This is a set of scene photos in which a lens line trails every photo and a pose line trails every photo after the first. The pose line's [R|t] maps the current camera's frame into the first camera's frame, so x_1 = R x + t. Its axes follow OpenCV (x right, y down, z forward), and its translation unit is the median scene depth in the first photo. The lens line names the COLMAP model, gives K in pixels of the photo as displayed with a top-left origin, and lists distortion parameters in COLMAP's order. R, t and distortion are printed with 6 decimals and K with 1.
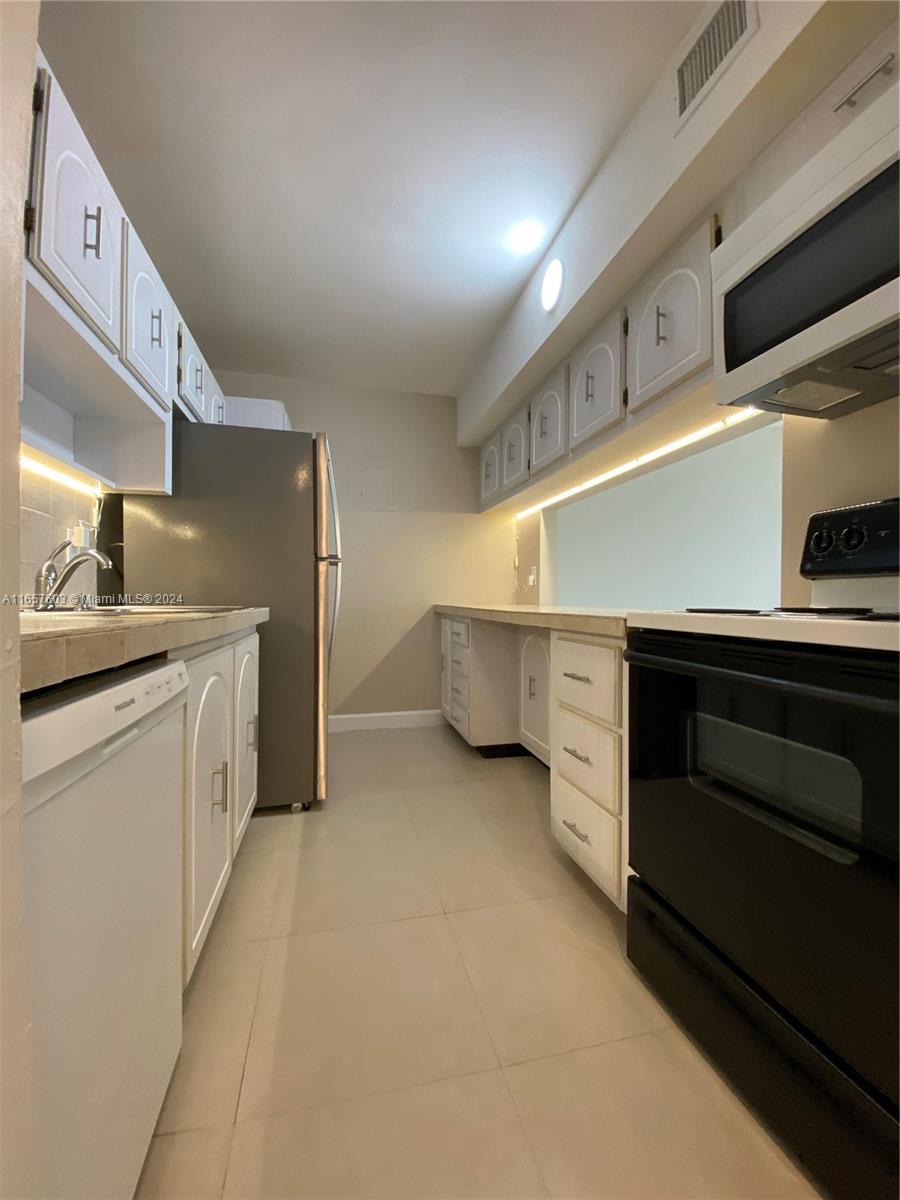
lens RADIAL K [[481.5, 0, 450.0], [0, 481.5, 600.0], [0, 0, 1]] dist [0.021964, -0.023495]
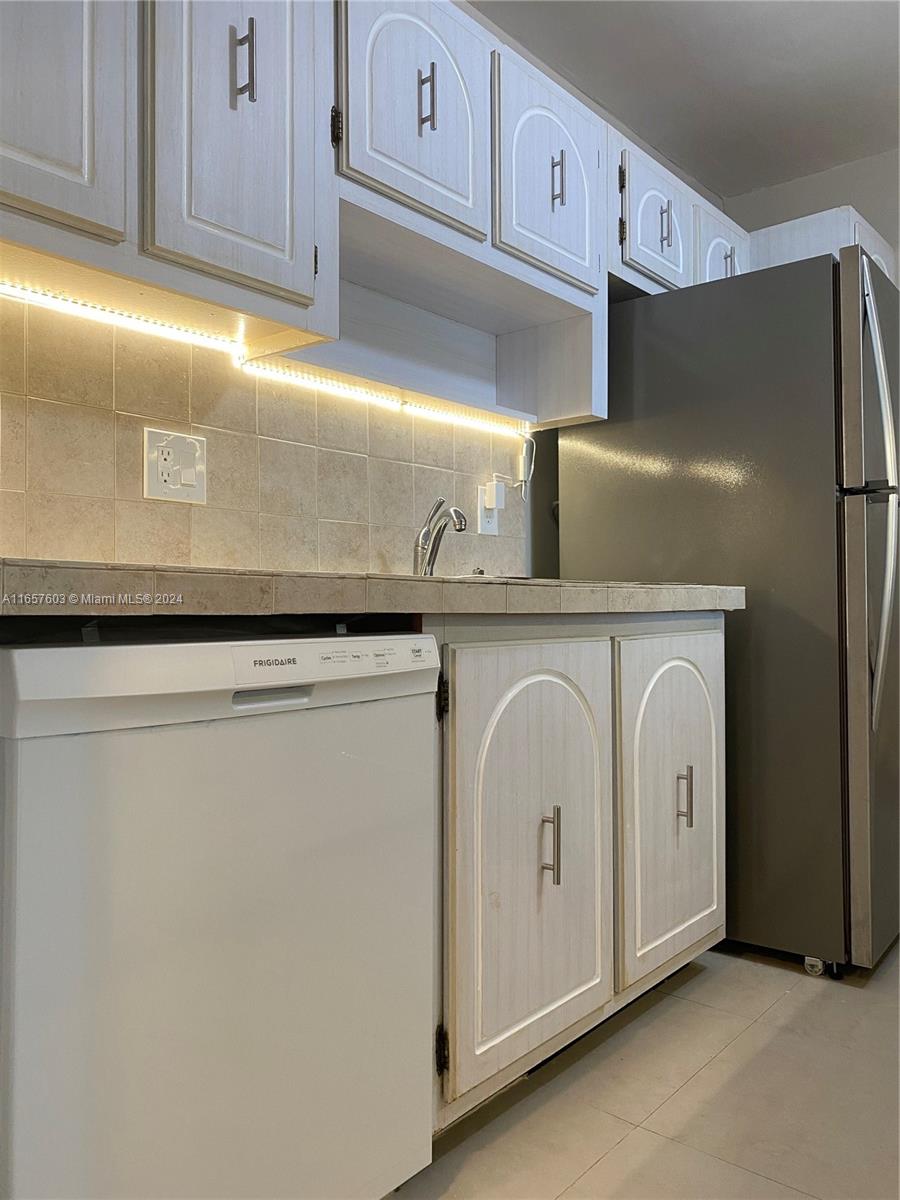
lens RADIAL K [[906.3, 0, 440.1], [0, 906.3, 594.0], [0, 0, 1]] dist [0.045082, -0.076403]
pose [[0.584547, -0.017355, -0.811174, 0.310111], [0.005953, 0.999836, -0.017101, 0.044311], [0.811338, 0.005167, 0.584555, 0.099838]]
